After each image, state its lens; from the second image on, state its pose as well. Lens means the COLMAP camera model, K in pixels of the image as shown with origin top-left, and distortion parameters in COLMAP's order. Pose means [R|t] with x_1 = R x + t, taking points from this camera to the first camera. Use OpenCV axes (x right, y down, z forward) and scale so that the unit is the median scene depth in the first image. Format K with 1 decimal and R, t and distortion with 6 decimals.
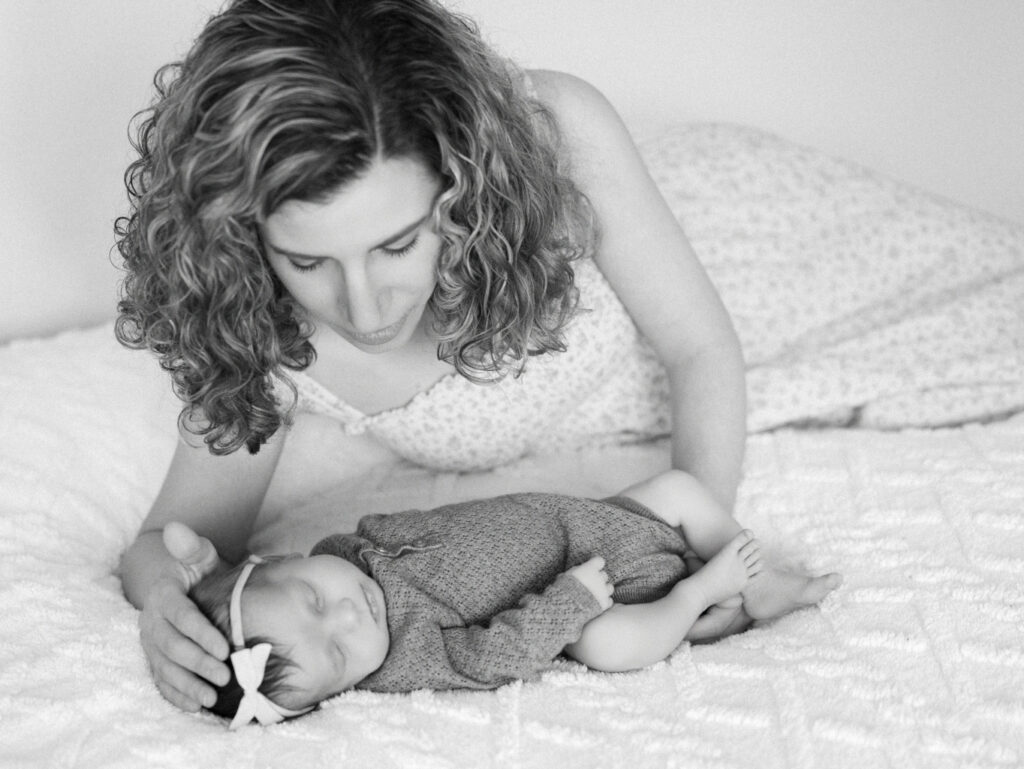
lens RADIAL K [[2159.5, 0, 533.5], [0, 2159.5, 384.6], [0, 0, 1]] dist [0.064383, -0.323437]
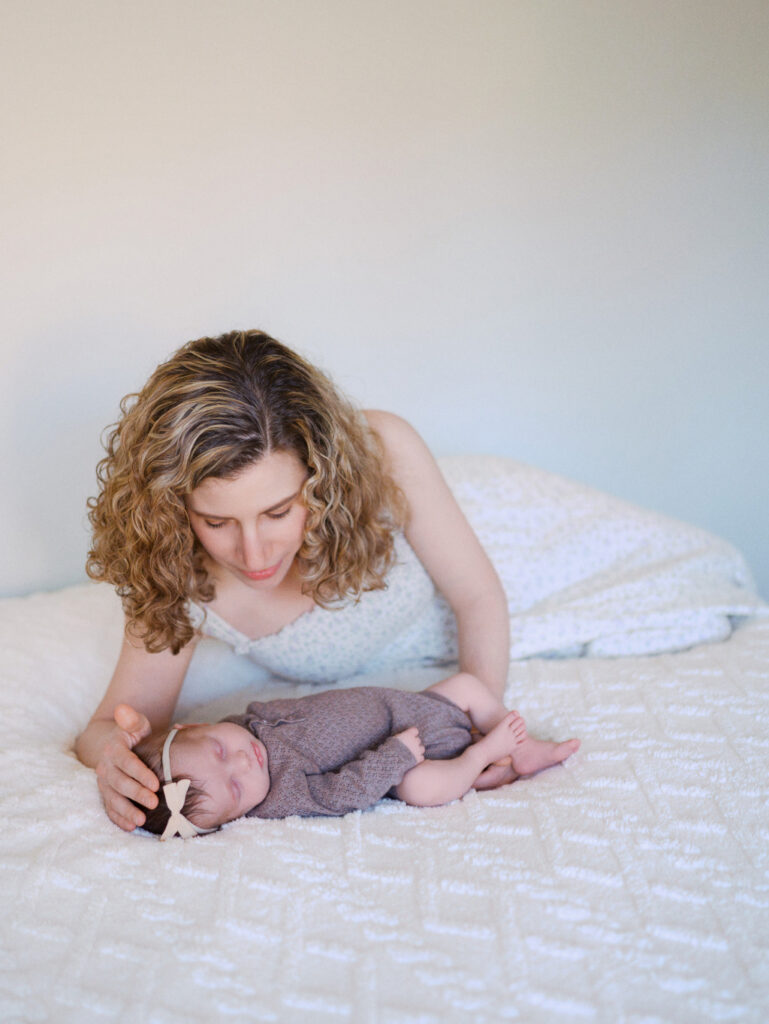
lens RADIAL K [[2159.5, 0, 384.5], [0, 2159.5, 512.0], [0, 0, 1]] dist [0.064383, -0.323437]
pose [[0.998198, 0.004928, 0.059798, -0.077422], [0.008700, 0.974200, -0.225517, 0.268805], [-0.059367, 0.225631, 0.972402, -0.453722]]
